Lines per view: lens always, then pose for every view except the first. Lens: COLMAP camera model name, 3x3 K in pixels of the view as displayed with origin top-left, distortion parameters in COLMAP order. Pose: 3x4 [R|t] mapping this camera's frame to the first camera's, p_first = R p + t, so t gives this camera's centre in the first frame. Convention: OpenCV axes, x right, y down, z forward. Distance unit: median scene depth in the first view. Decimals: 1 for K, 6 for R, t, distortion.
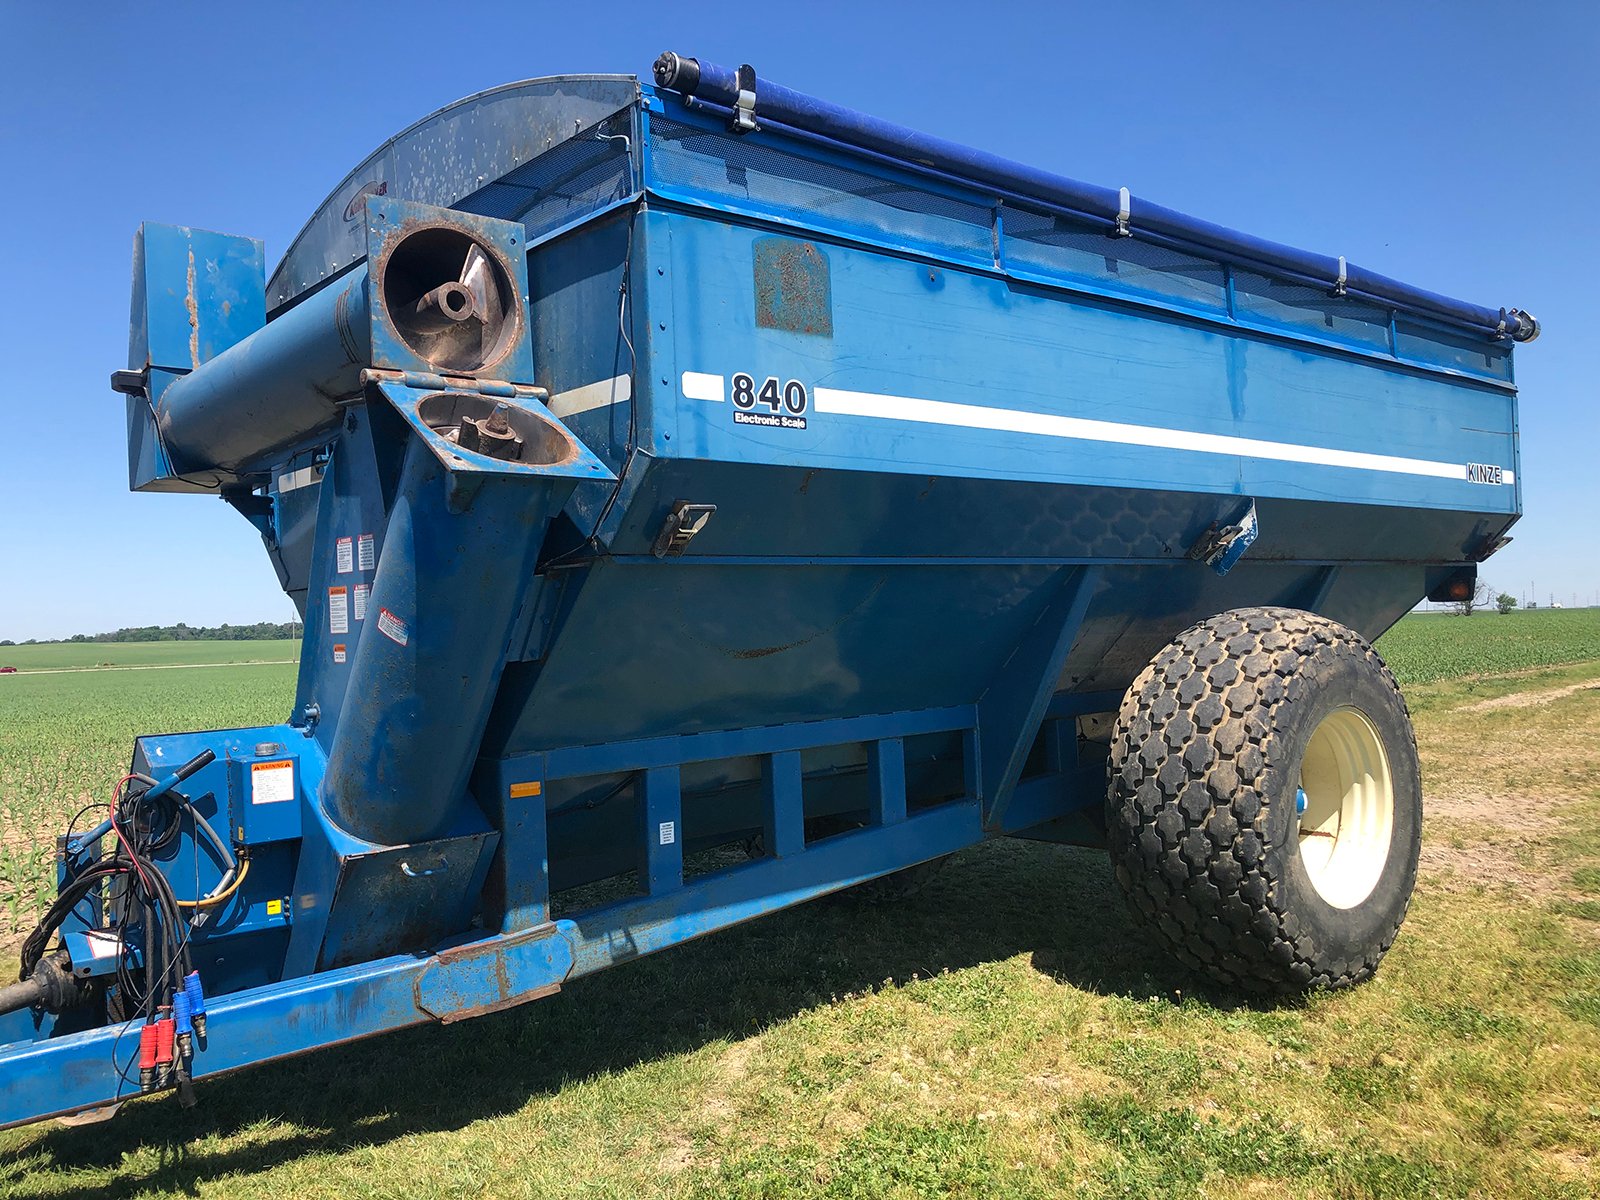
lens RADIAL K [[1346.8, 0, 800.0], [0, 1346.8, 600.0], [0, 0, 1]] dist [0.054539, -0.083856]
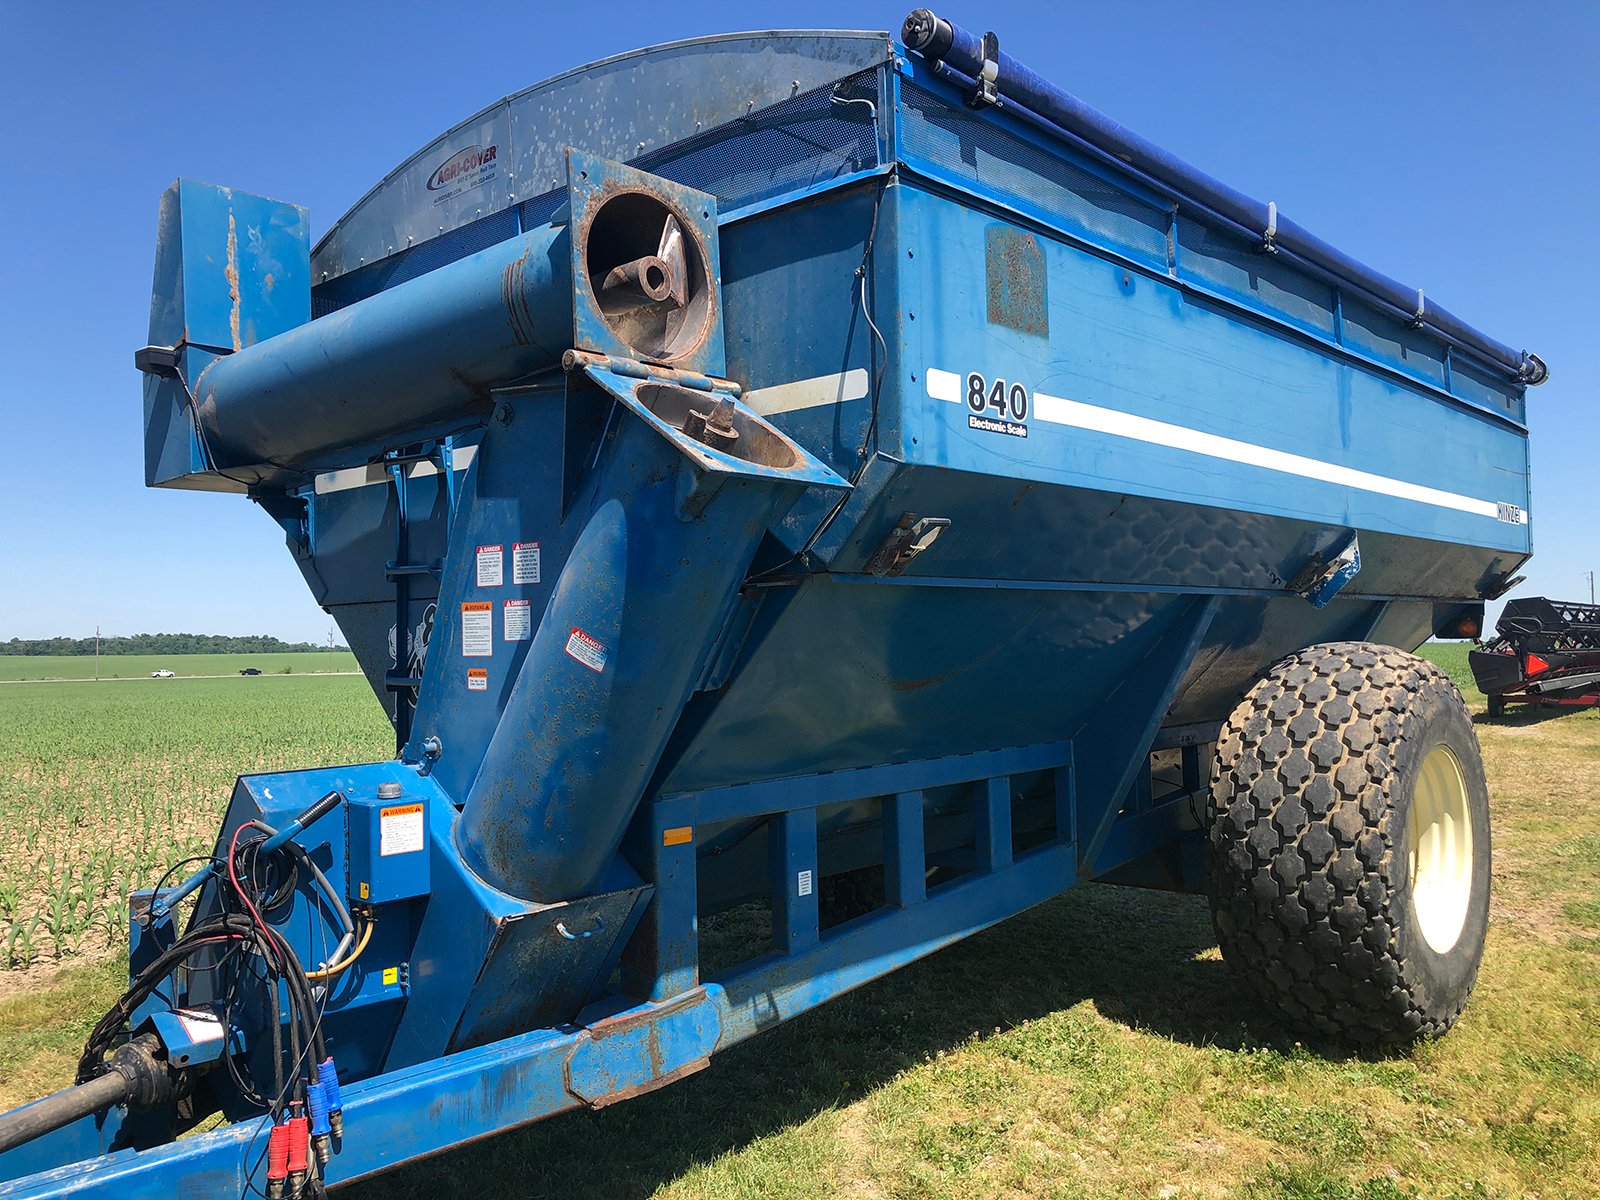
lens RADIAL K [[1342.8, 0, 779.8], [0, 1342.8, 597.4], [0, 0, 1]] dist [0.045547, -0.078493]
pose [[0.991437, 0.020585, 0.128953, -0.255672], [-0.017912, 0.999601, -0.021852, 0.002572], [-0.129351, 0.019355, 0.991410, 0.120311]]
